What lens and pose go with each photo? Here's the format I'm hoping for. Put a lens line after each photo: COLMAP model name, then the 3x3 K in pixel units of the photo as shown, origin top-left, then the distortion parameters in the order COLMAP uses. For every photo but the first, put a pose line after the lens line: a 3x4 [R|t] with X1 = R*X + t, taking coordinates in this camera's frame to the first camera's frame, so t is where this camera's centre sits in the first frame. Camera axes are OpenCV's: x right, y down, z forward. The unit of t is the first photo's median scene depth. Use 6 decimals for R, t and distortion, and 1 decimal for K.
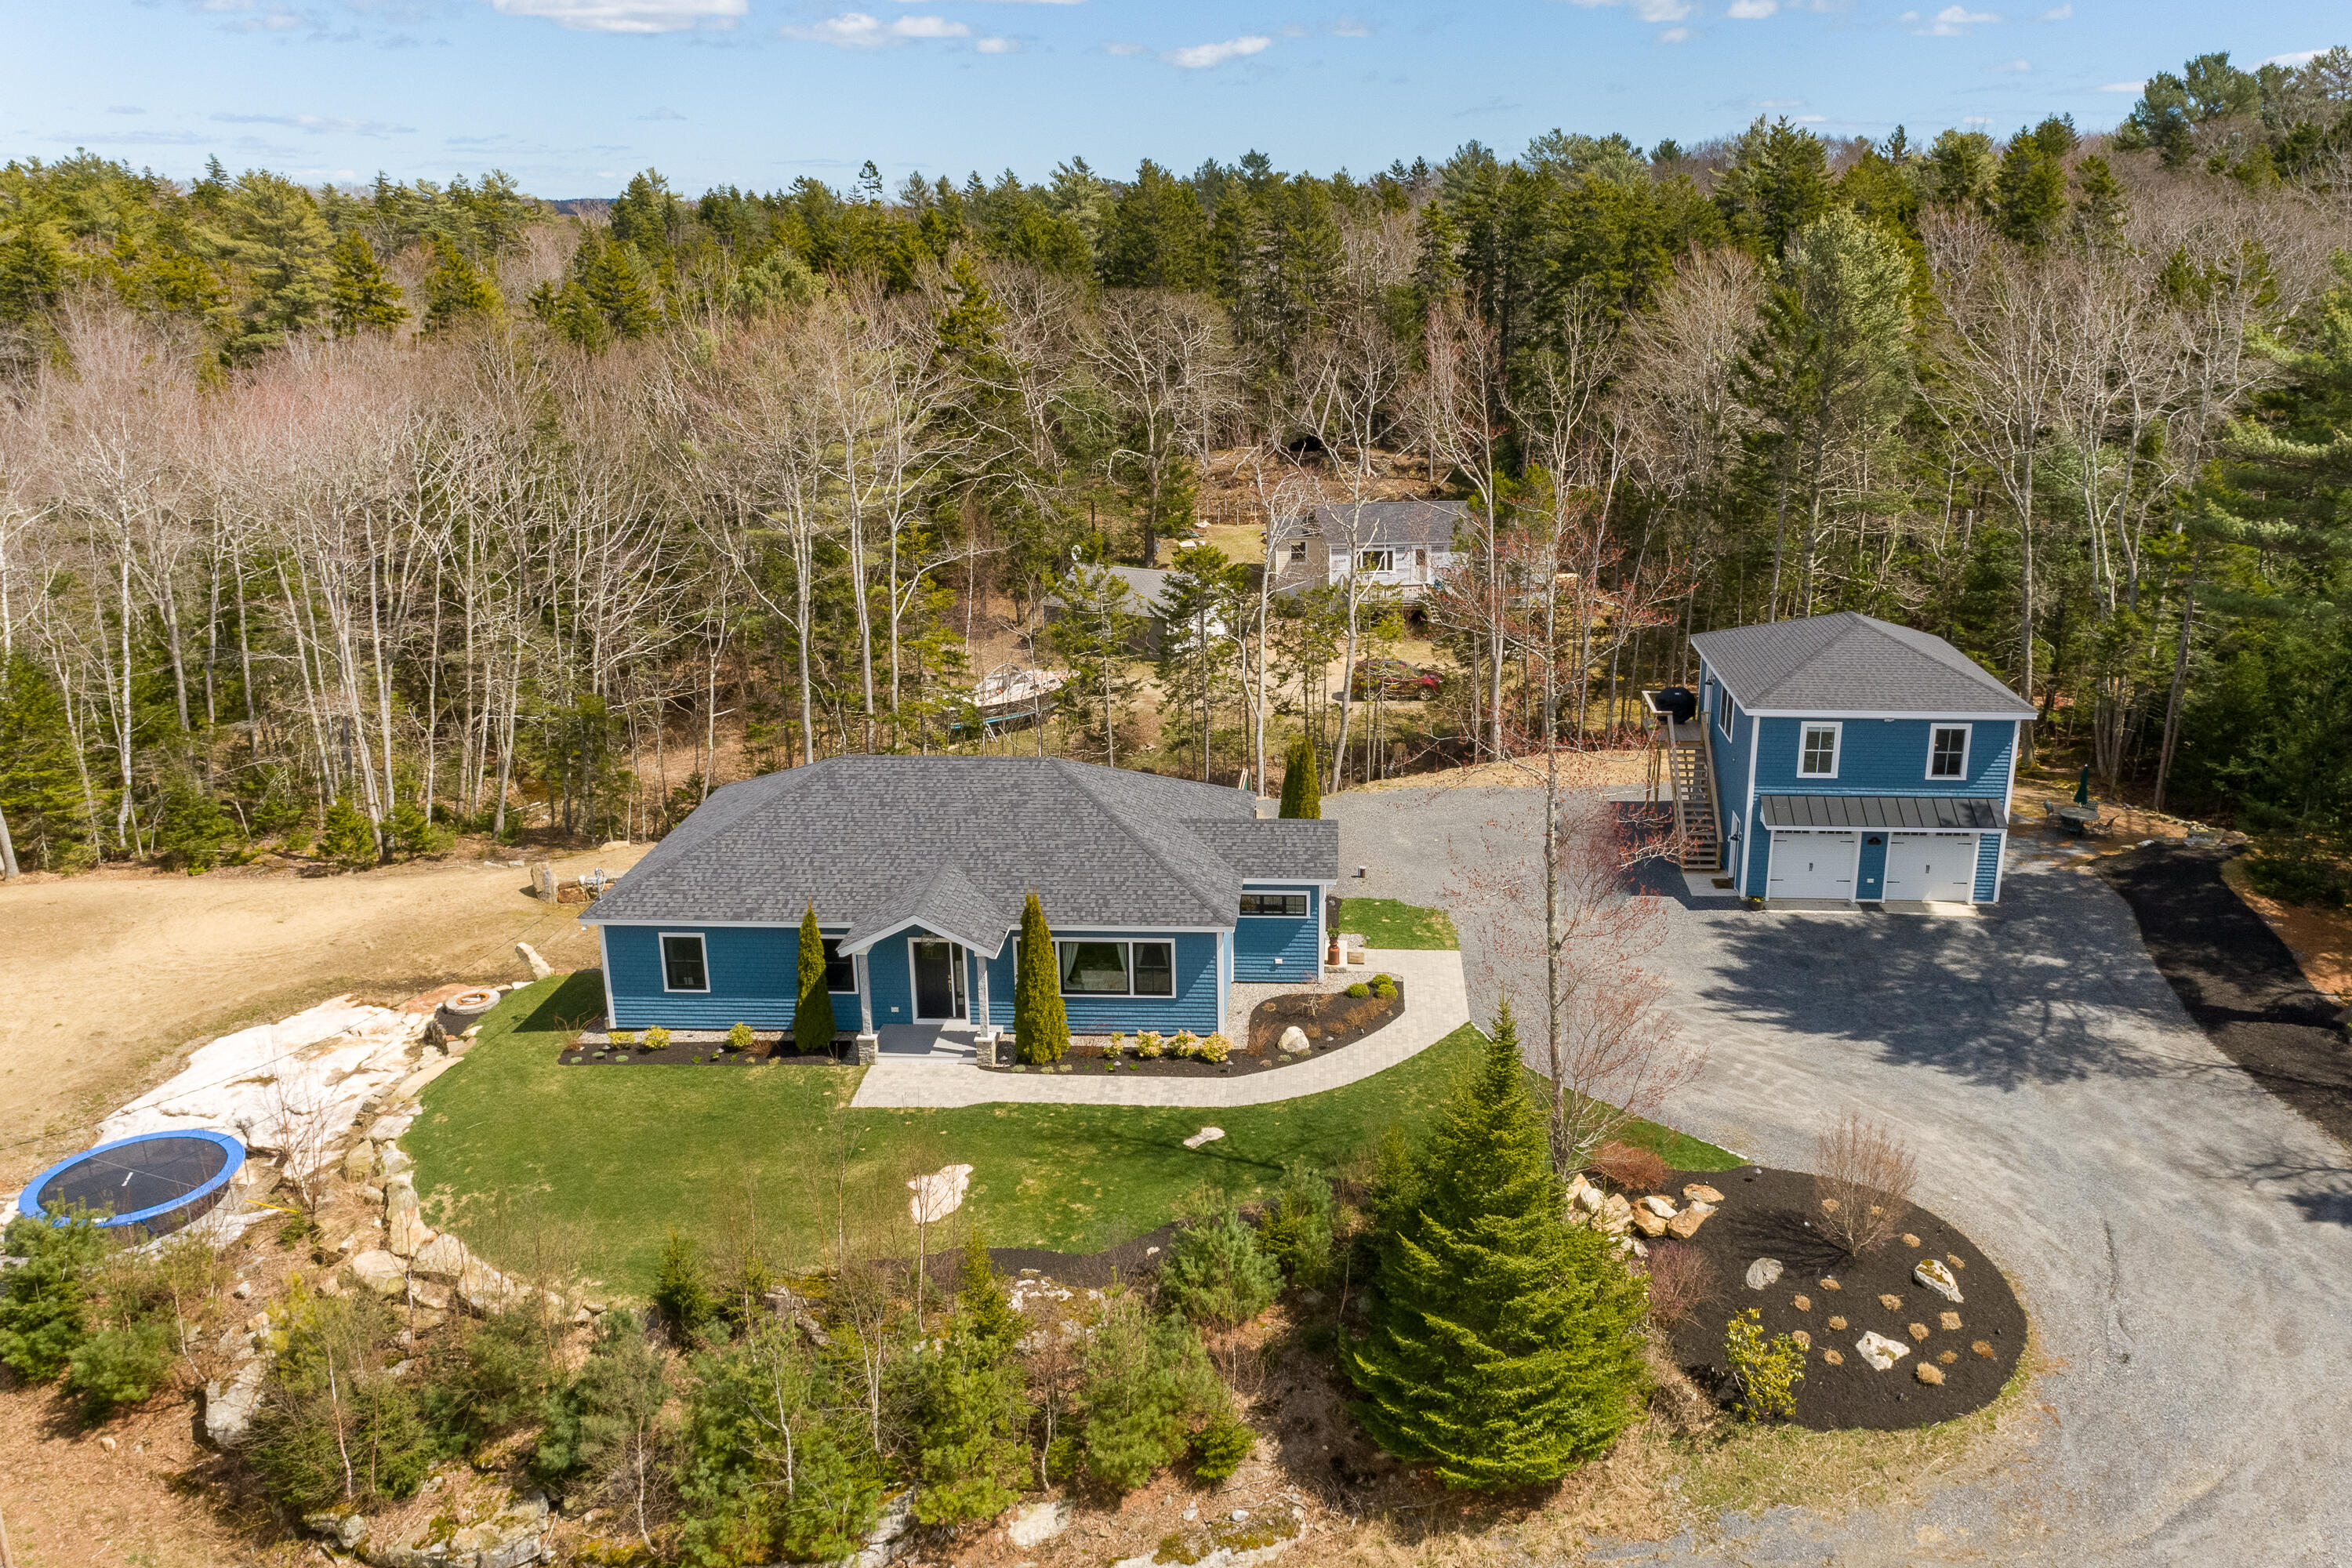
lens RADIAL K [[1746.5, 0, 1274.9], [0, 1746.5, 790.1], [0, 0, 1]] dist [0.024289, 0.008086]
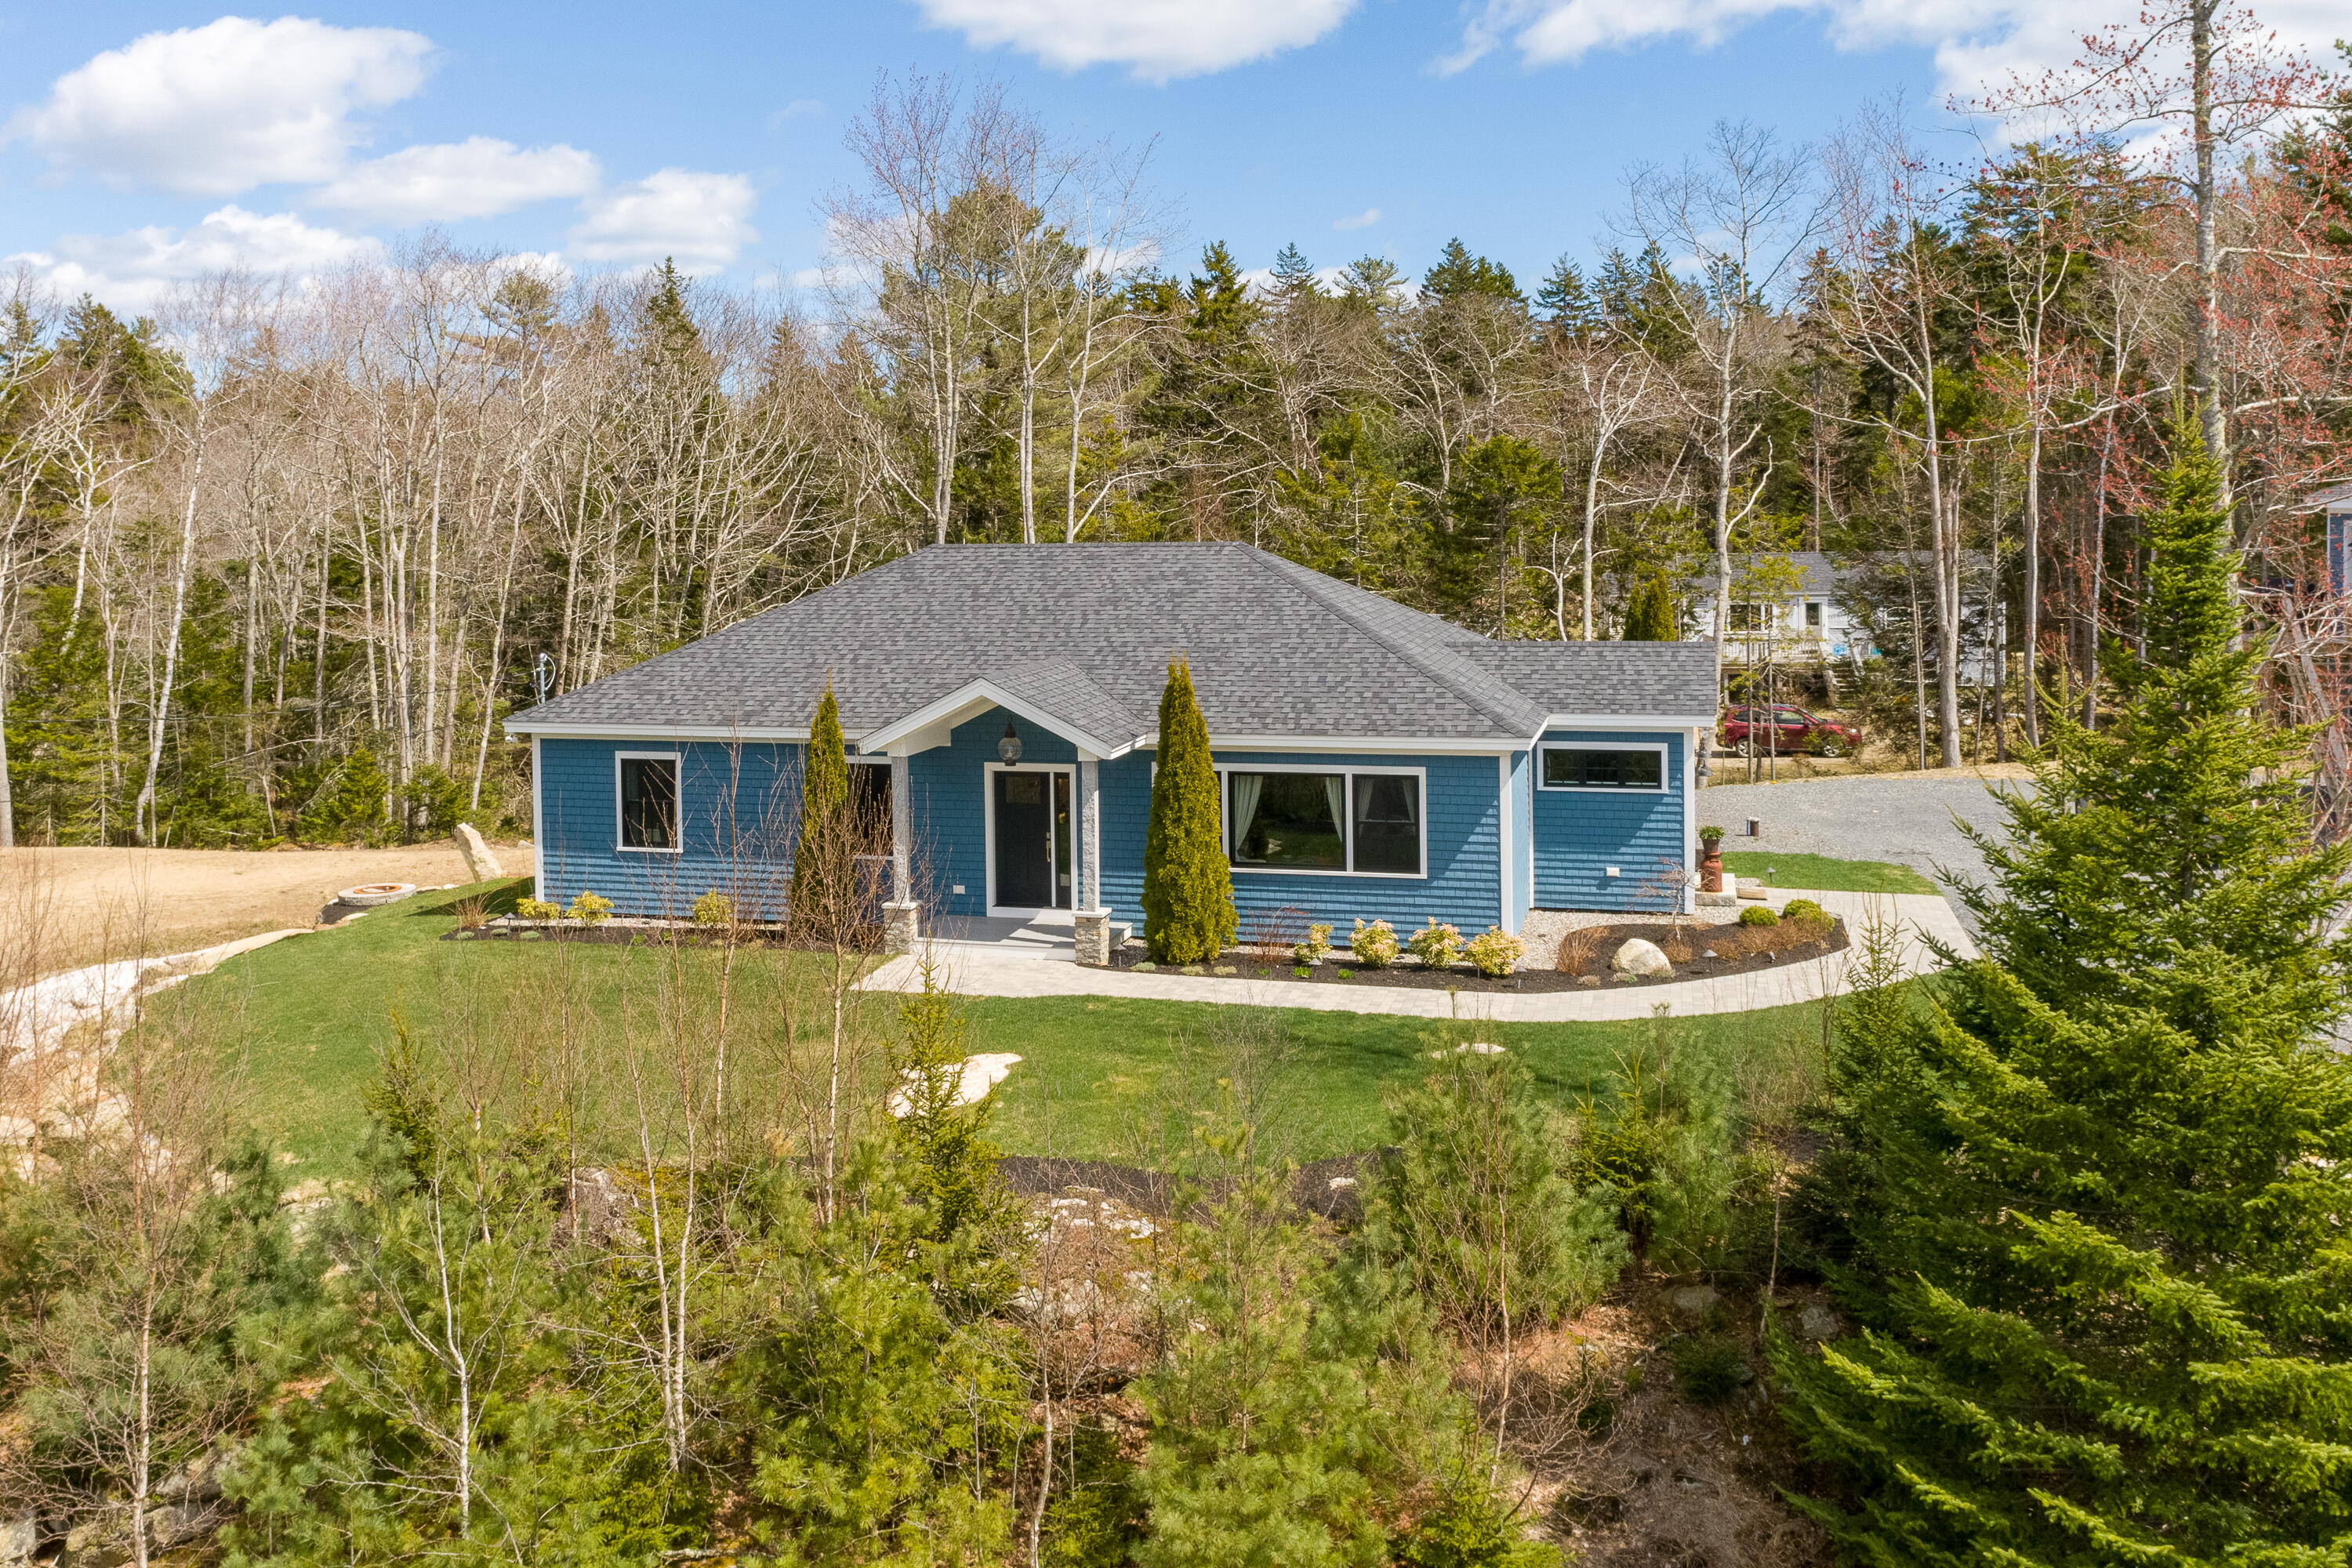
lens RADIAL K [[1952.7, 0, 1131.9], [0, 1952.7, 636.9], [0, 0, 1]] dist [0.031760, 0.008324]
pose [[0.971683, -0.000433, -0.236288, 0.000605], [-0.057114, 0.969916, -0.236644, 0.202854], [0.229282, 0.243438, 0.942426, 0.365409]]
